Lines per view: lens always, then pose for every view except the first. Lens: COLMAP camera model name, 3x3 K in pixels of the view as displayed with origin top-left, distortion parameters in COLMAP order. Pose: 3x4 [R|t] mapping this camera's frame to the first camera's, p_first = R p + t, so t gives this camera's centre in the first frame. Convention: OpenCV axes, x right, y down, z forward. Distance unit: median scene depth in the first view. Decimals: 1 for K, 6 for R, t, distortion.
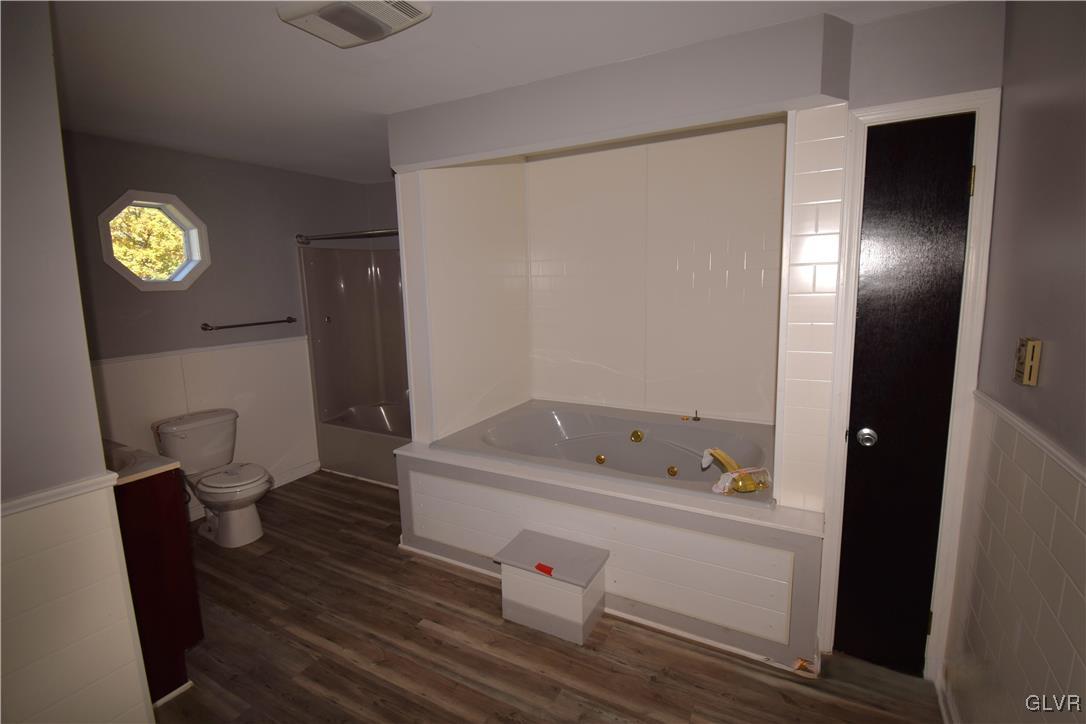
lens RADIAL K [[505.2, 0, 544.3], [0, 505.2, 356.7], [0, 0, 1]] dist [-0.003881, -0.001354]
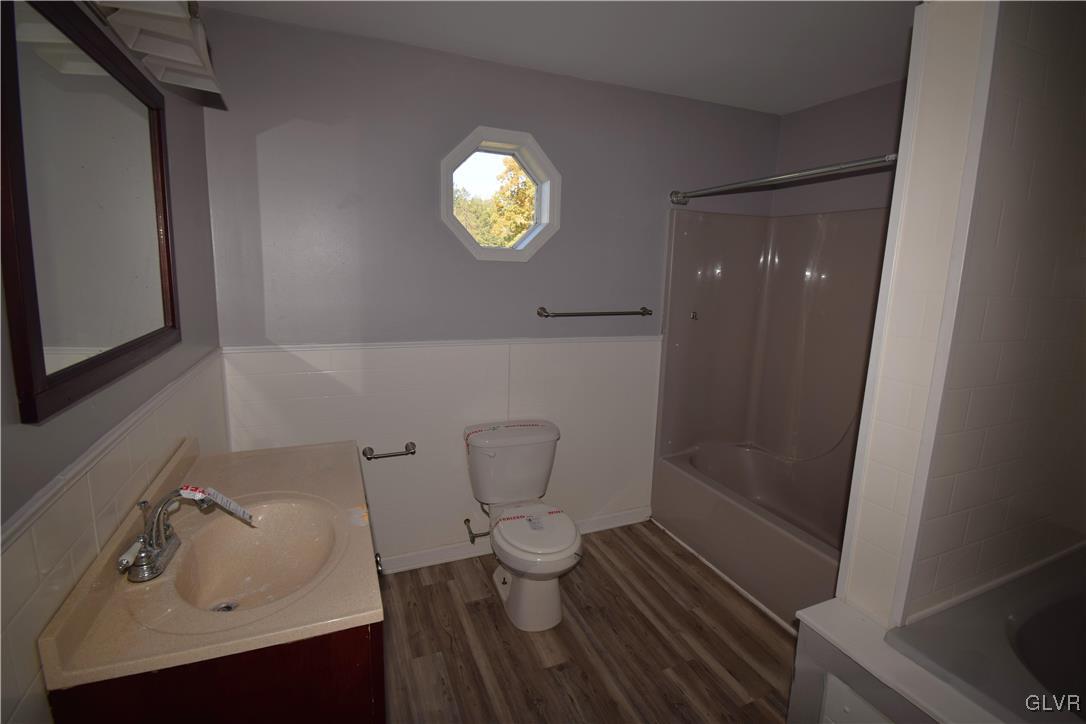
lens RADIAL K [[505.2, 0, 544.3], [0, 505.2, 356.7], [0, 0, 1]] dist [-0.003881, -0.001354]
pose [[0.785727, 0.151293, -0.599786, -0.202187], [-0.140655, 0.987927, 0.064939, -0.042498], [0.602370, 0.033338, 0.797521, 0.396566]]
